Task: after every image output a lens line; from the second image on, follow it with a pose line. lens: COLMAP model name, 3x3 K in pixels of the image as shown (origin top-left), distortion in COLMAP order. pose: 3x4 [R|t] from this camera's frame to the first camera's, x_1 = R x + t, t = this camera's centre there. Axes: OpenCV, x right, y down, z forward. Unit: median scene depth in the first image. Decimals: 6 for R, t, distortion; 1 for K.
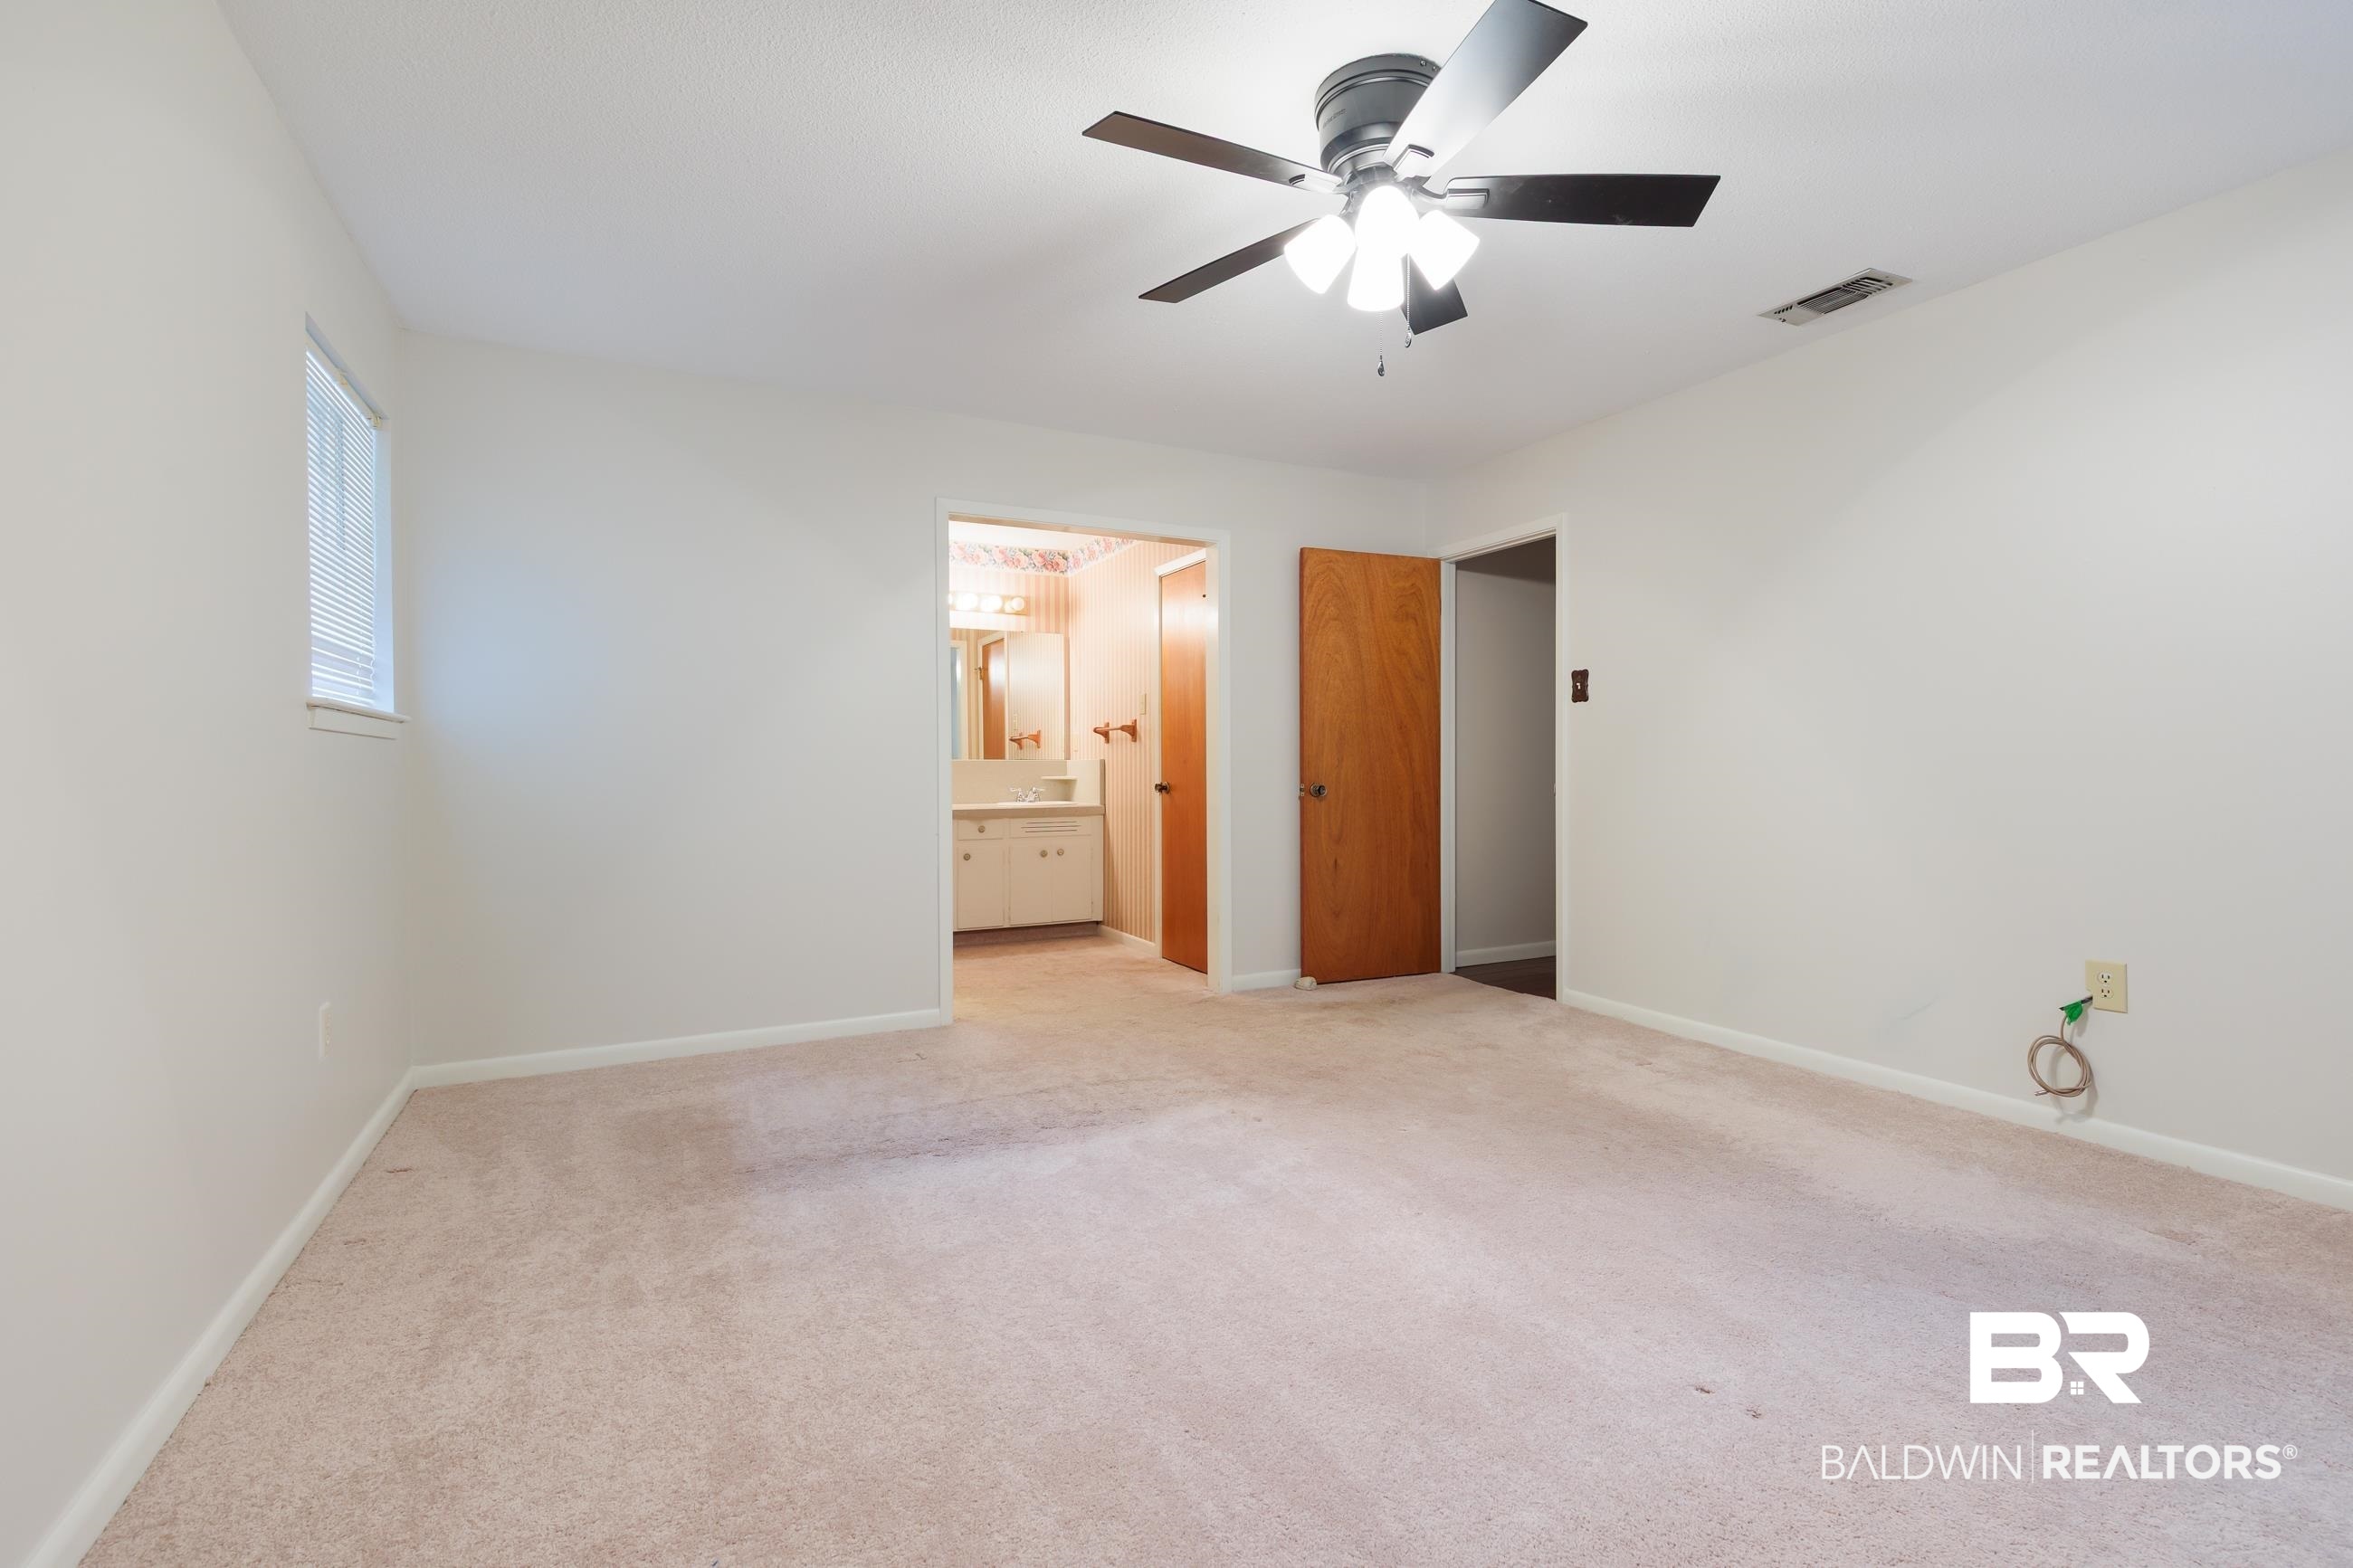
lens RADIAL K [[1049.9, 0, 1171.8], [0, 1049.9, 775.2], [0, 0, 1]] dist [0.006299, -0.001783]
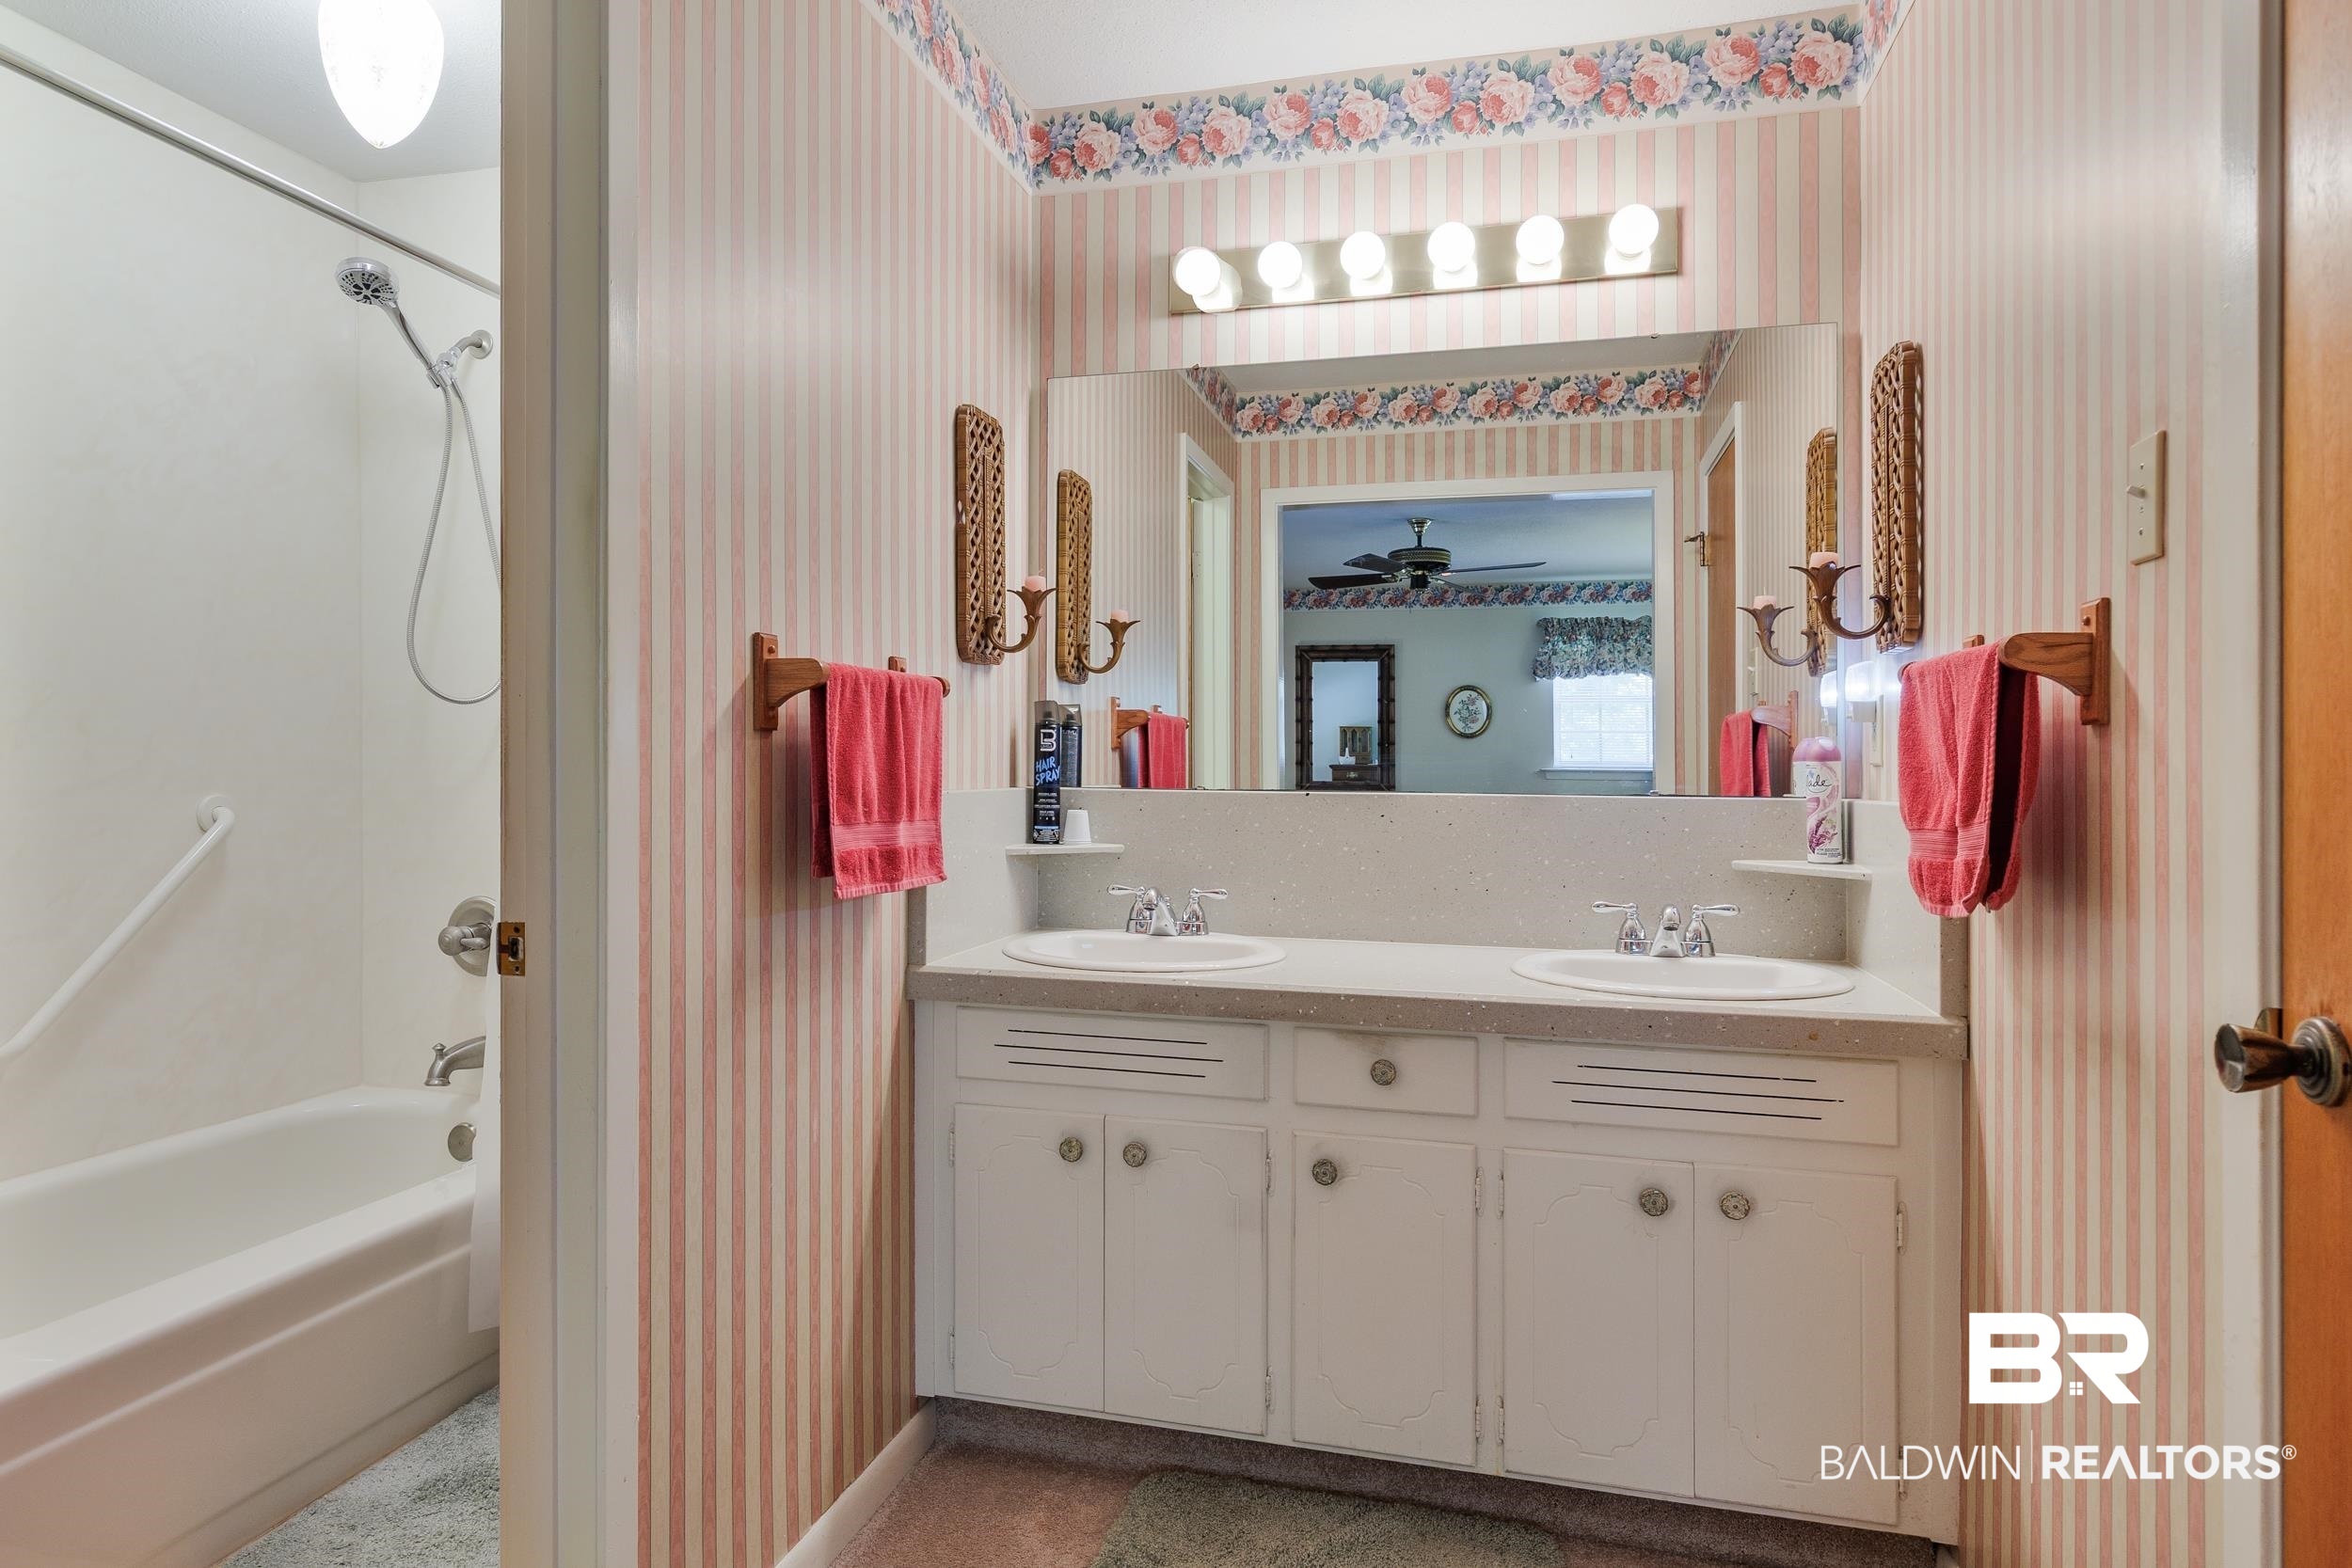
lens RADIAL K [[1362.1, 0, 1173.3], [0, 1362.1, 758.4], [0, 0, 1]] dist [0.008781, 0.001098]
pose [[0.745801, 0.001882, -0.666166, 0.002112], [-0.015583, 0.999772, -0.014622, -0.018998], [0.665986, 0.021286, 0.745660, 0.689046]]
